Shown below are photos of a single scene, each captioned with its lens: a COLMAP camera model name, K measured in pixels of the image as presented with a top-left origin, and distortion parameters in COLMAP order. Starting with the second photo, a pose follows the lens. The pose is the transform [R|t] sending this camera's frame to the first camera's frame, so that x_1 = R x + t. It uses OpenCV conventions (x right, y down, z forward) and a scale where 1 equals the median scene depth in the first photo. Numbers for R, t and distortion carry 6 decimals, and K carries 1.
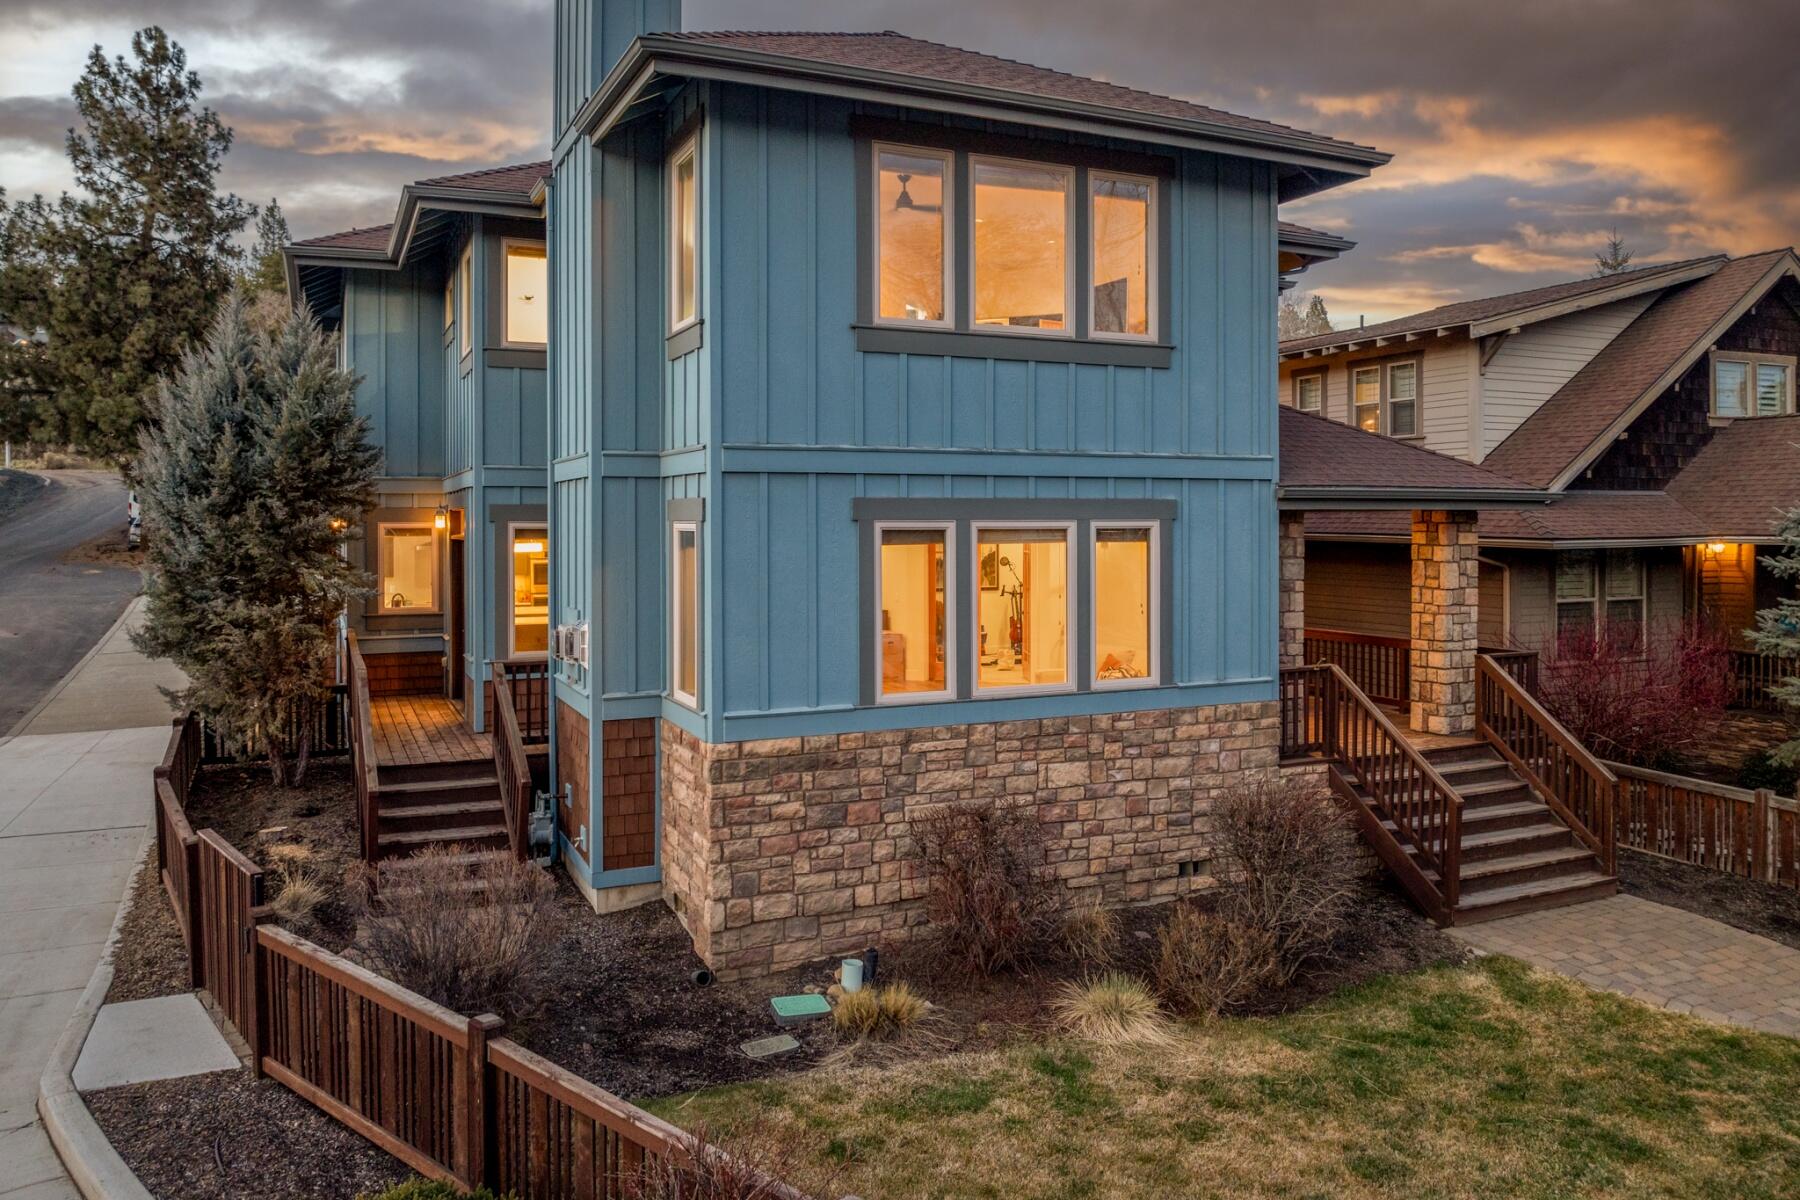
lens RADIAL K [[1260.5, 0, 900.0], [0, 1260.5, 600.0], [0, 0, 1]] dist [-0.029738, -0.006414]
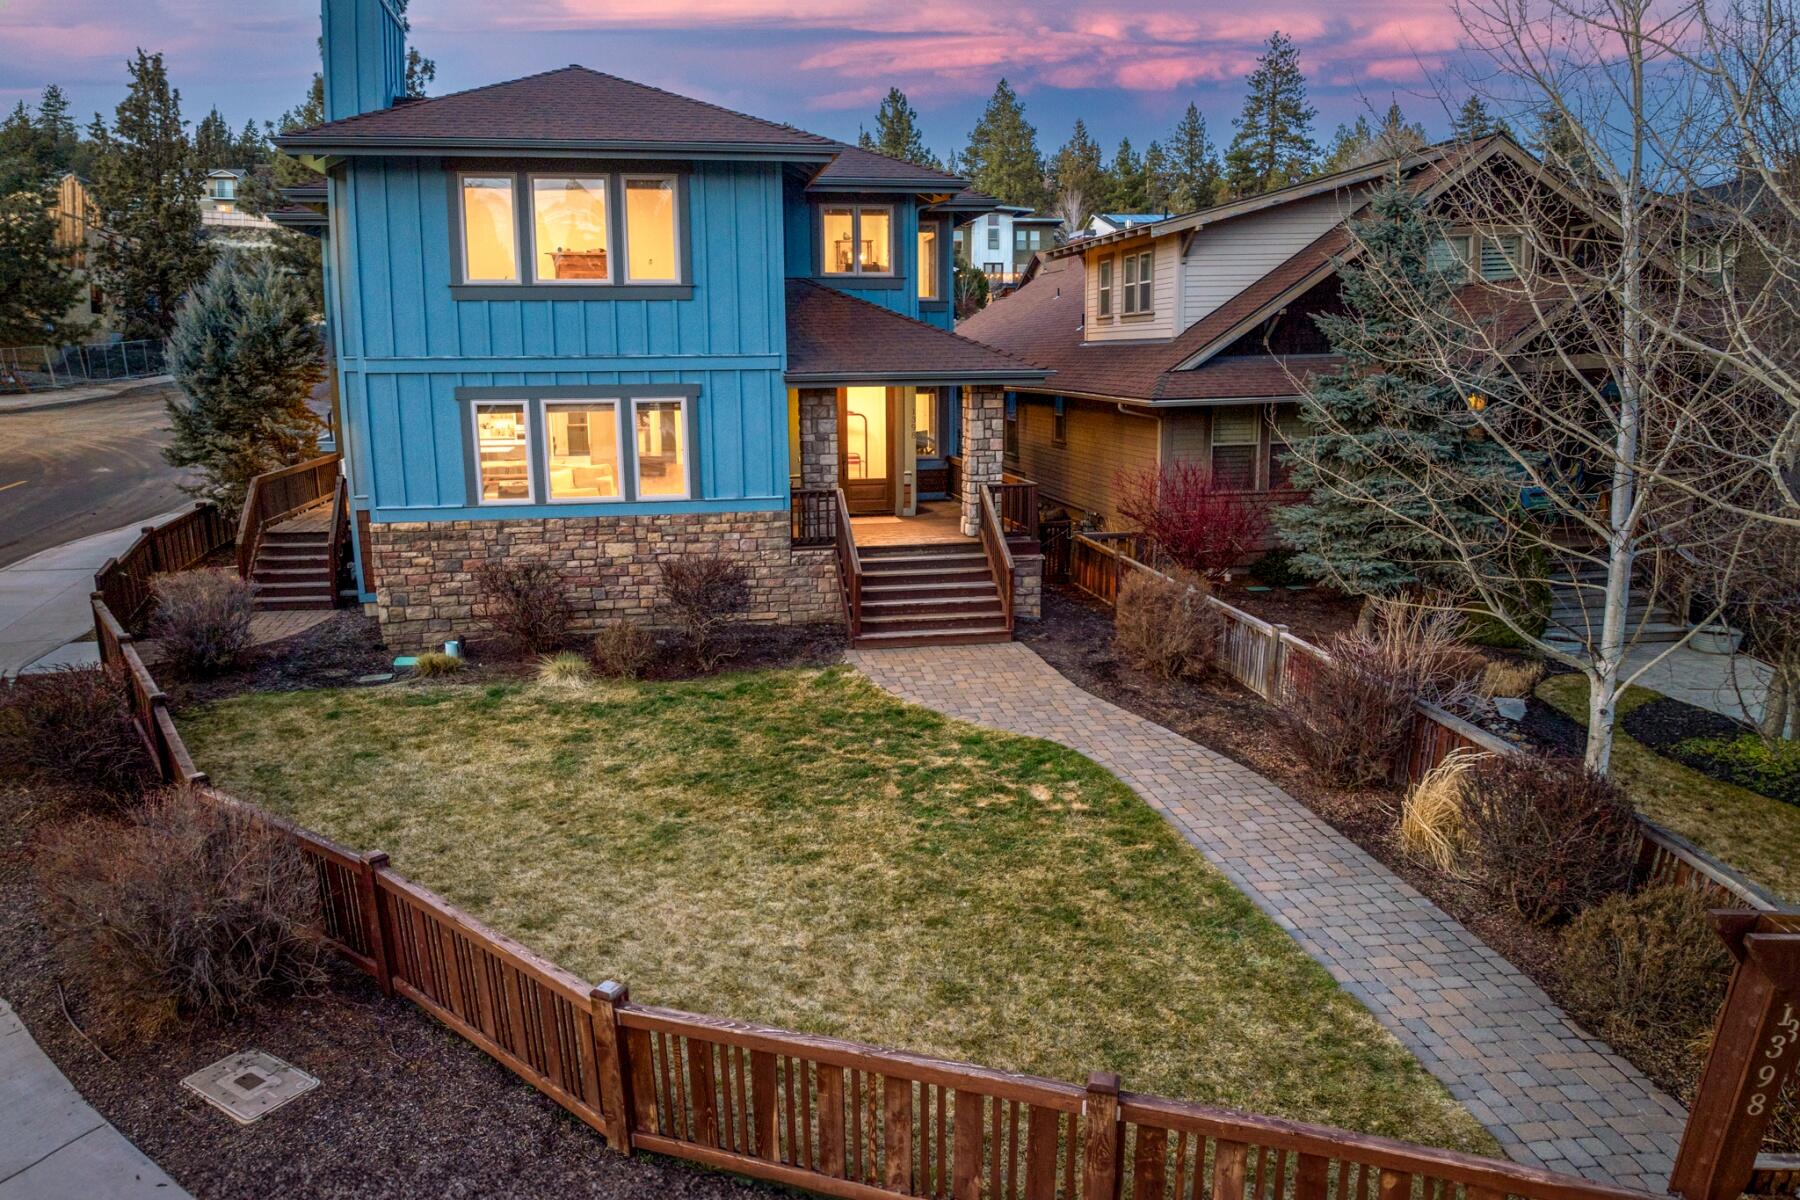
lens RADIAL K [[1089.8, 0, 900.0], [0, 1089.8, 600.0], [0, 0, 1]] dist [0.060626, 0.000434]
pose [[0.980332, 0.037275, -0.193805, 0.870451], [-0.006457, 0.987534, 0.157274, -0.033455], [0.197252, -0.152929, 0.968351, -0.412122]]
